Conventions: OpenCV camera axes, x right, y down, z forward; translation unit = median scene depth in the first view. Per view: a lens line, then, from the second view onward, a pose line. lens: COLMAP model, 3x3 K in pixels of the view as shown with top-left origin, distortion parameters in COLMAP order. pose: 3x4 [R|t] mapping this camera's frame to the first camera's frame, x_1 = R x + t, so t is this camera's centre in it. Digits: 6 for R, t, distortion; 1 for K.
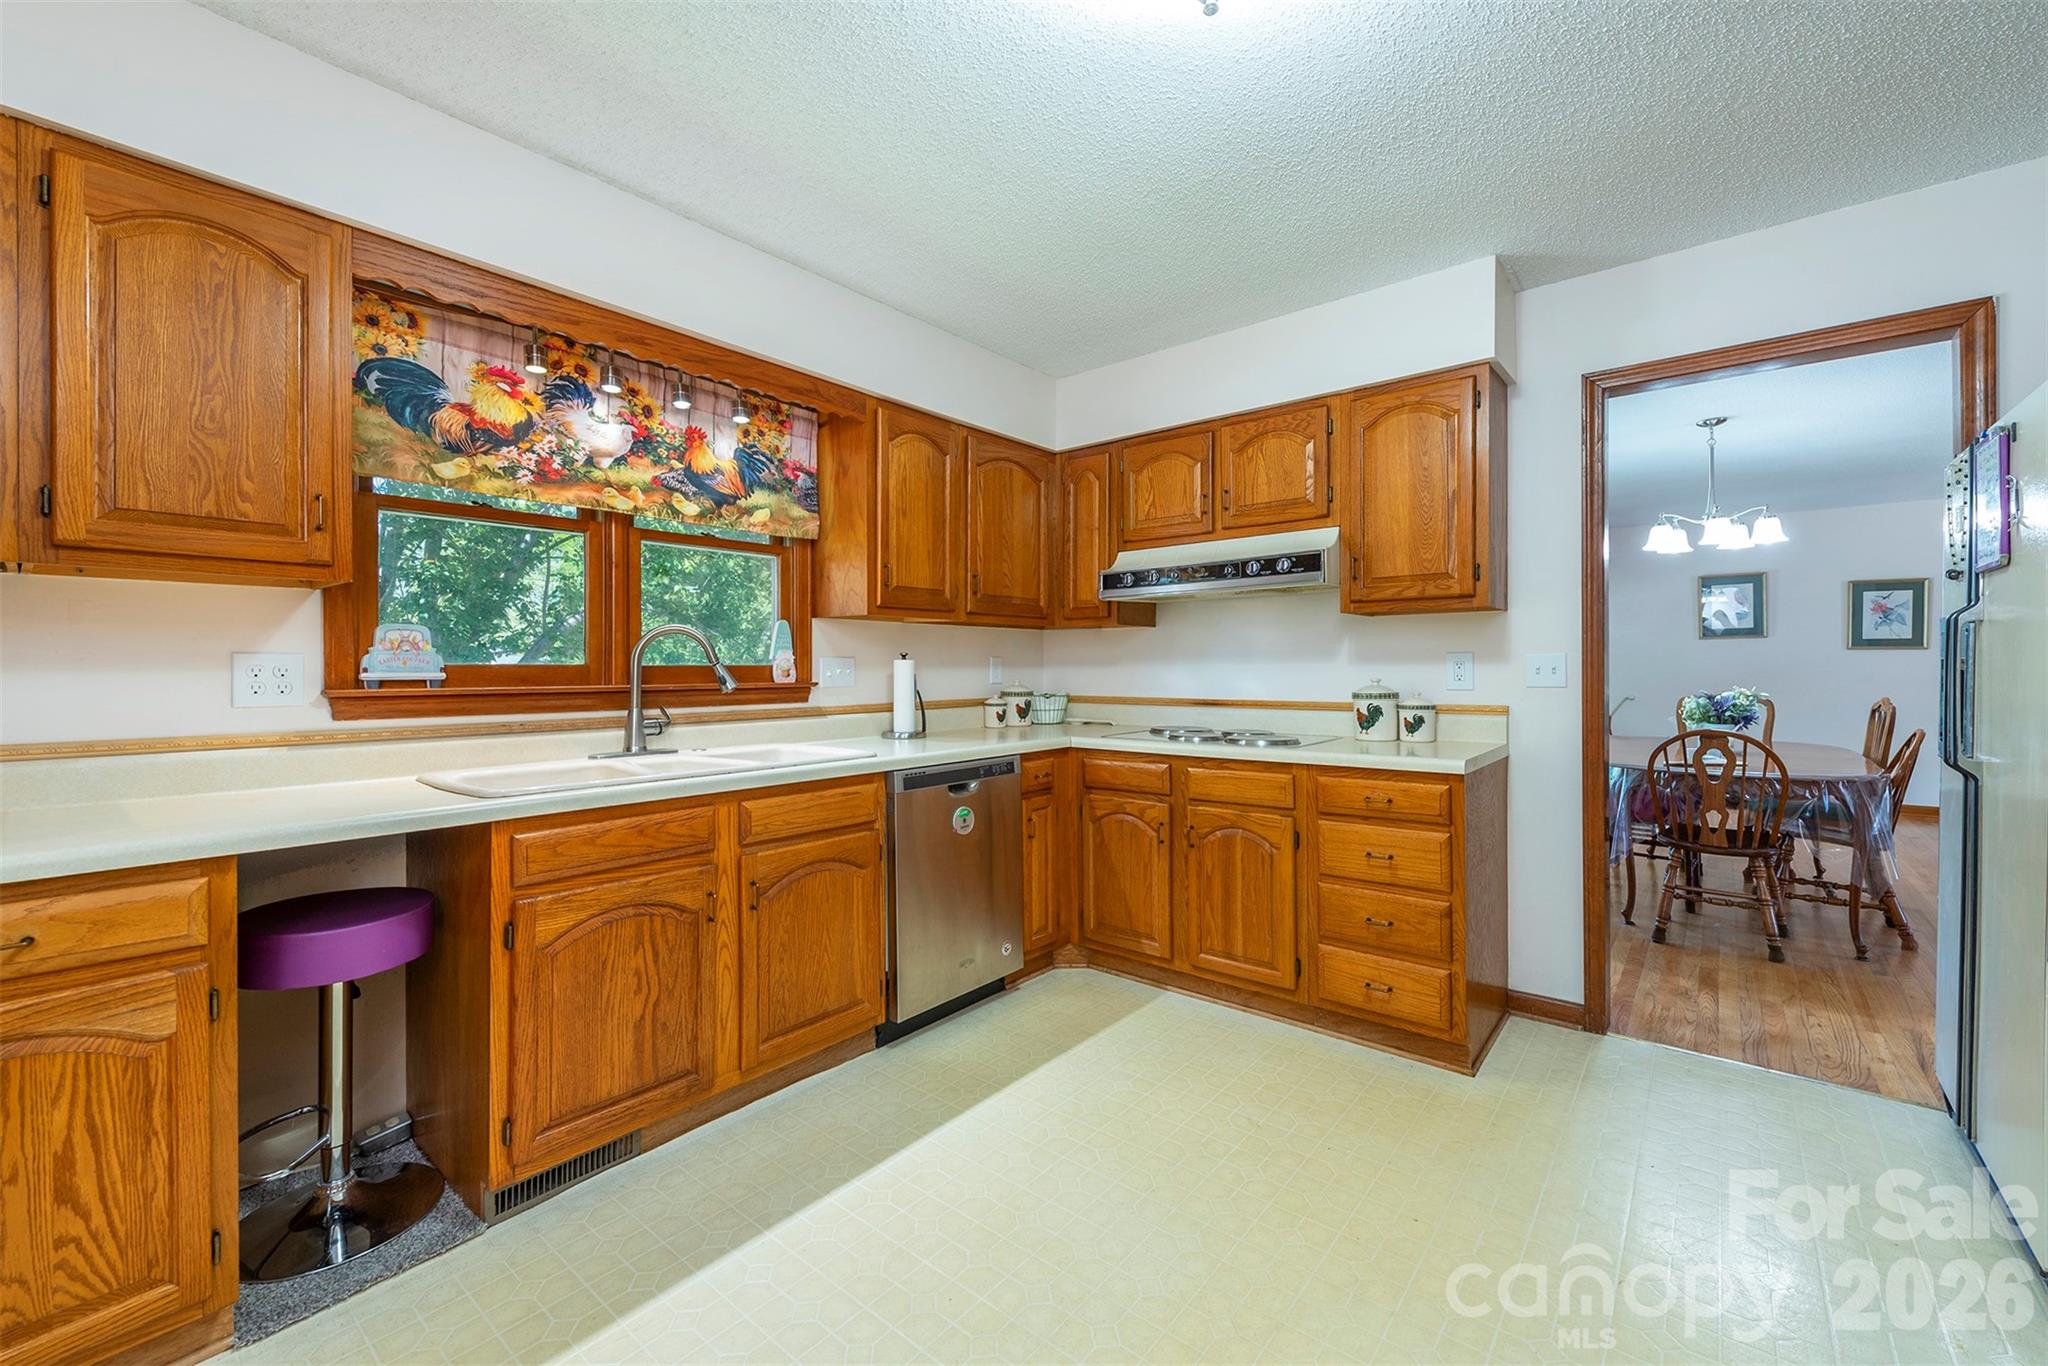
lens RADIAL K [[833.3, 0, 1034.9], [0, 833.3, 670.0], [0, 0, 1]] dist [0.009128, -0.005252]
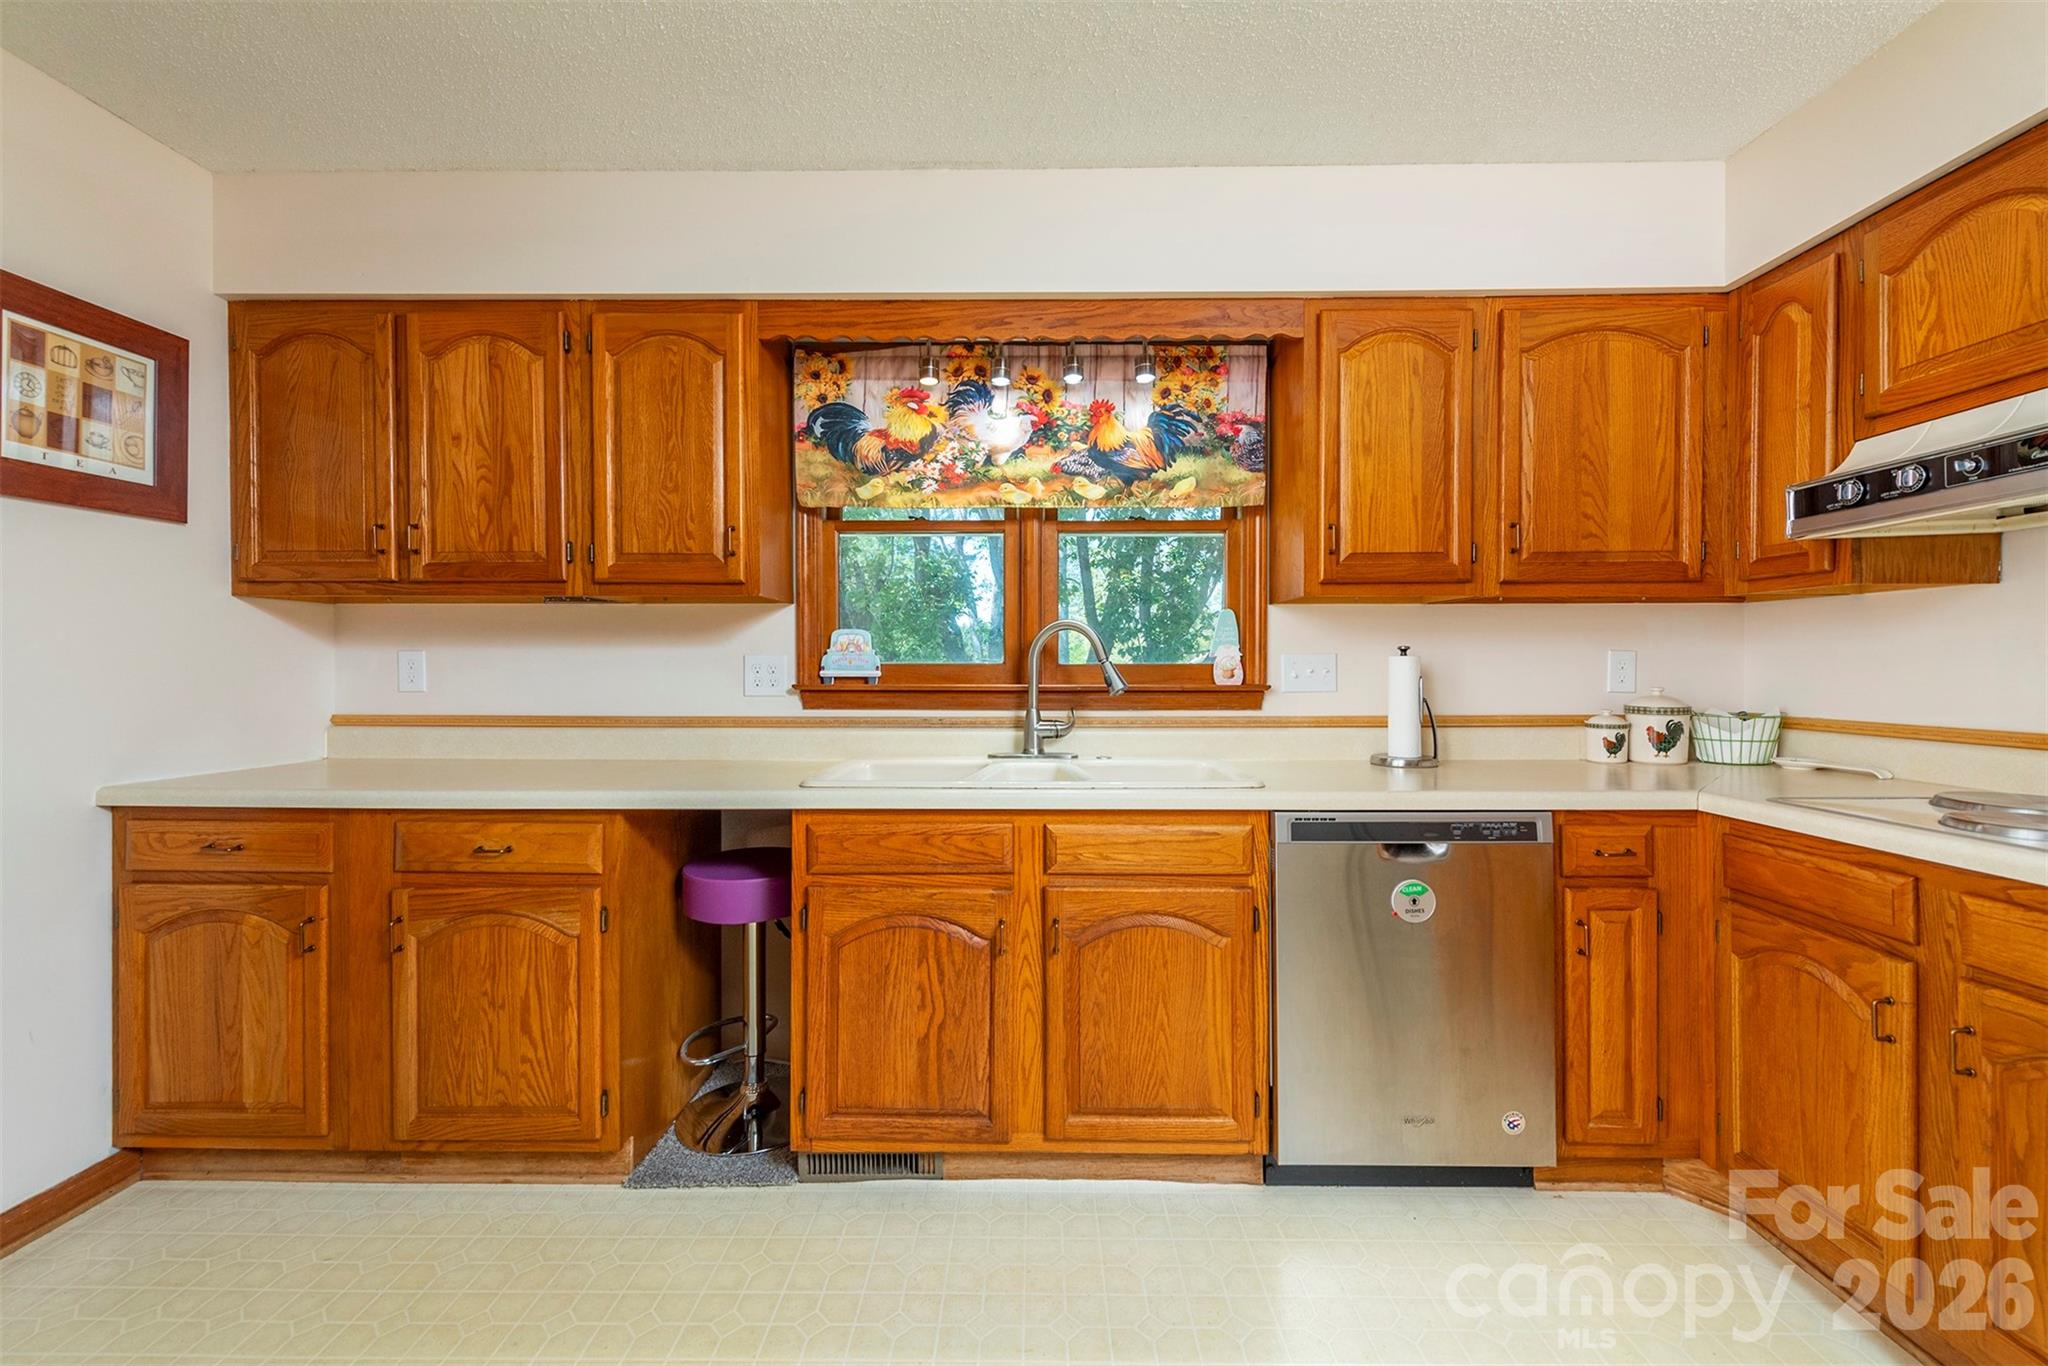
lens RADIAL K [[833.3, 0, 1029.3], [0, 833.3, 675.5], [0, 0, 1]] dist [0.009128, -0.005252]
pose [[0.619697, 0.008687, -0.784793, 0.261171], [-0.003487, 0.999959, 0.008316, -0.000735], [0.784833, -0.002417, 0.619702, 0.389933]]
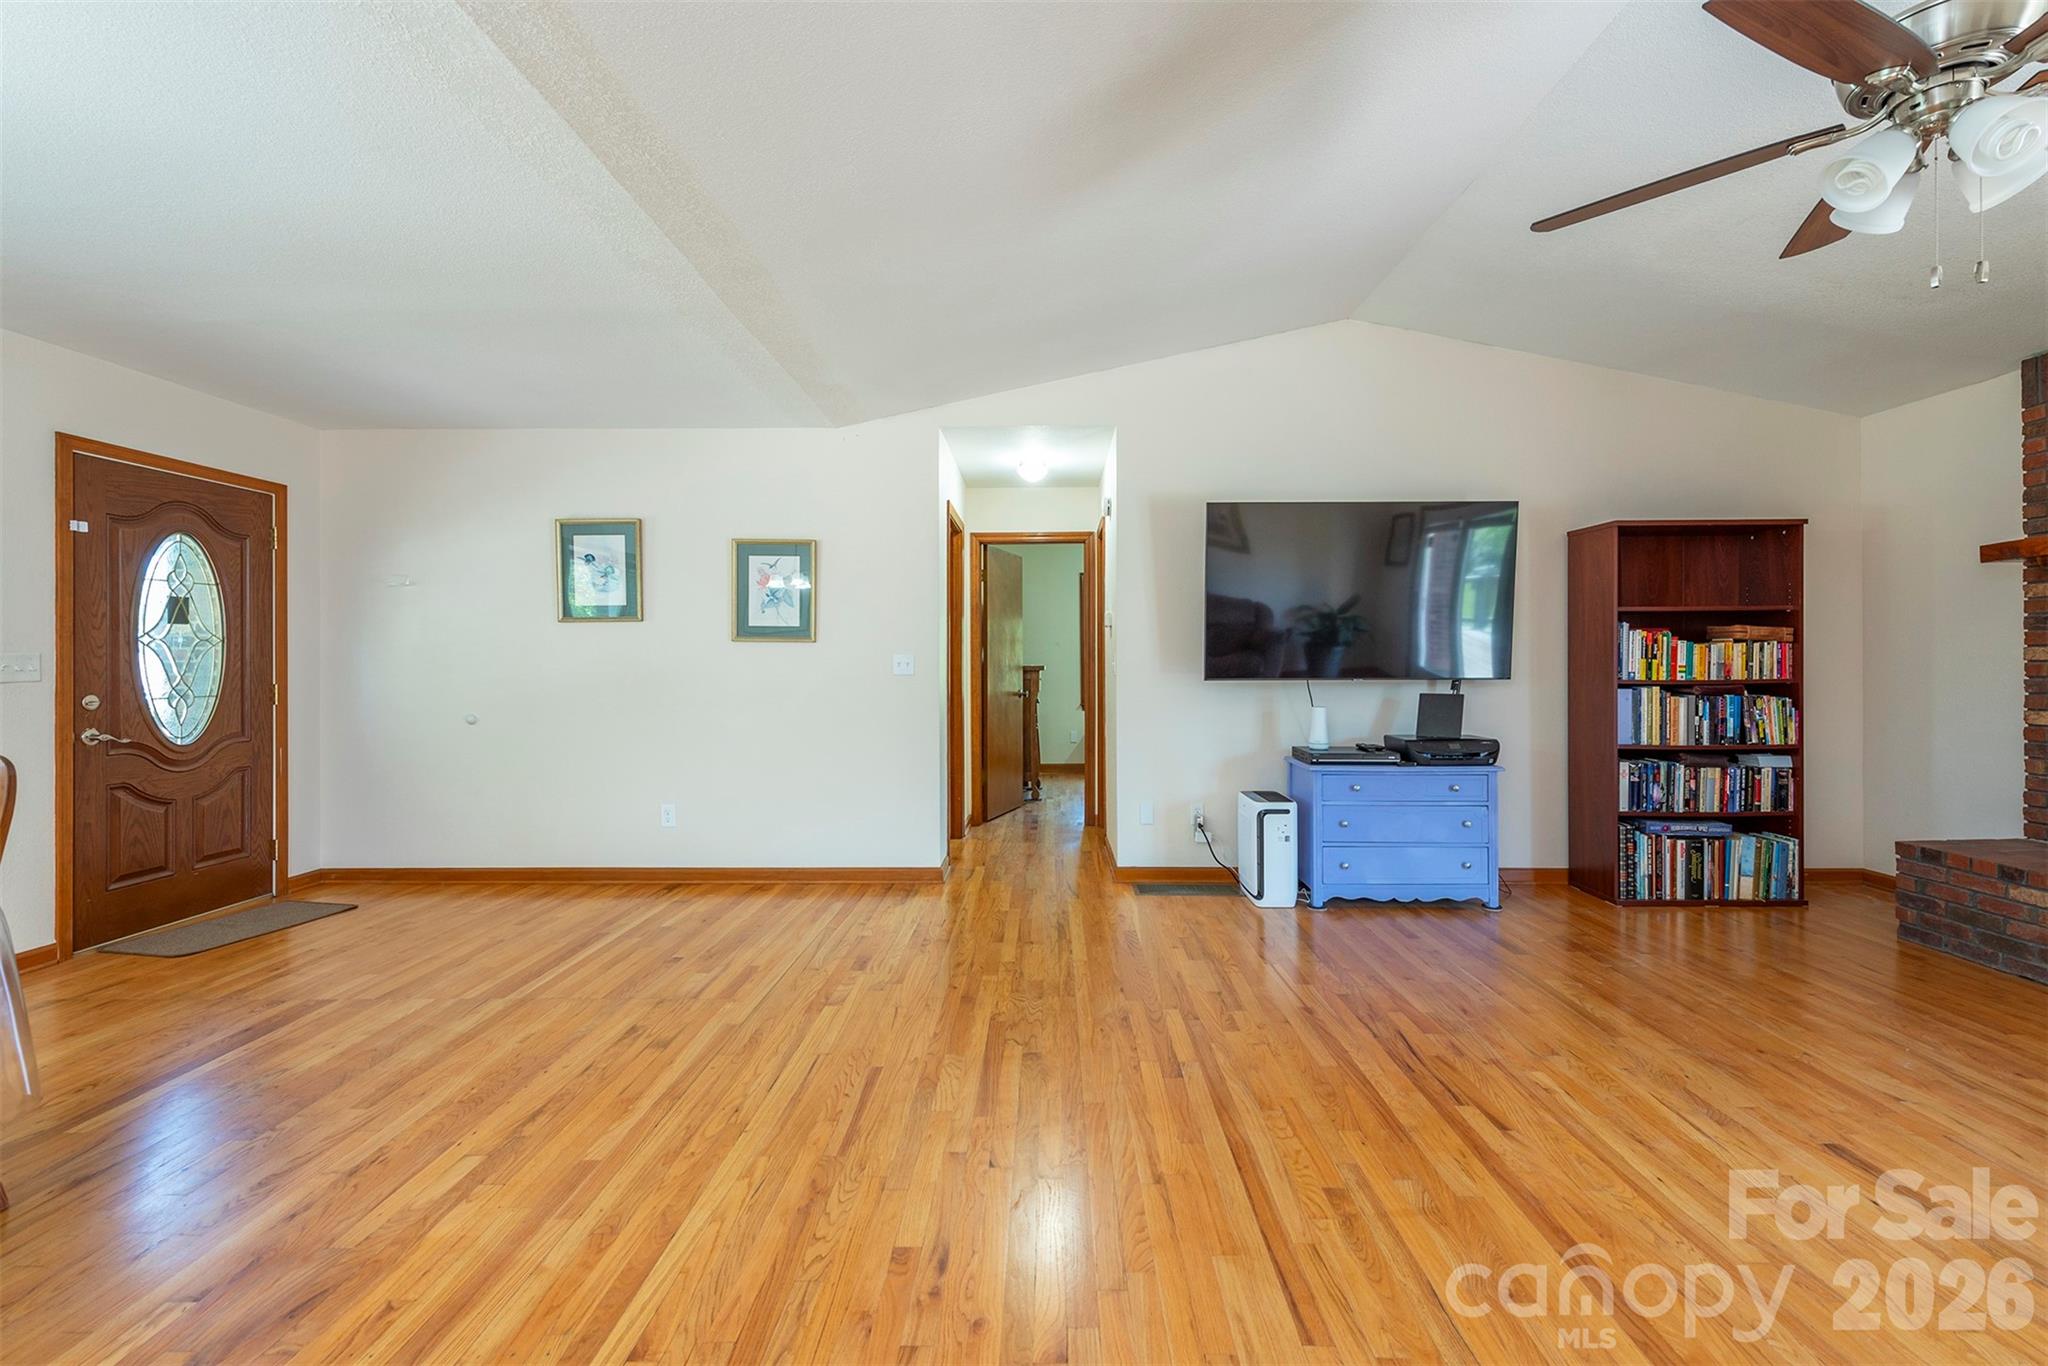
lens RADIAL K [[872.5, 0, 1048.1], [0, 872.5, 665.0], [0, 0, 1]] dist [0.007732, -0.002593]
pose [[0.786459, 0.001542, 0.617641, 1.943181], [0.001992, 0.999985, -0.005033, -0.014843], [-0.617639, 0.005189, 0.786444, 0.849758]]
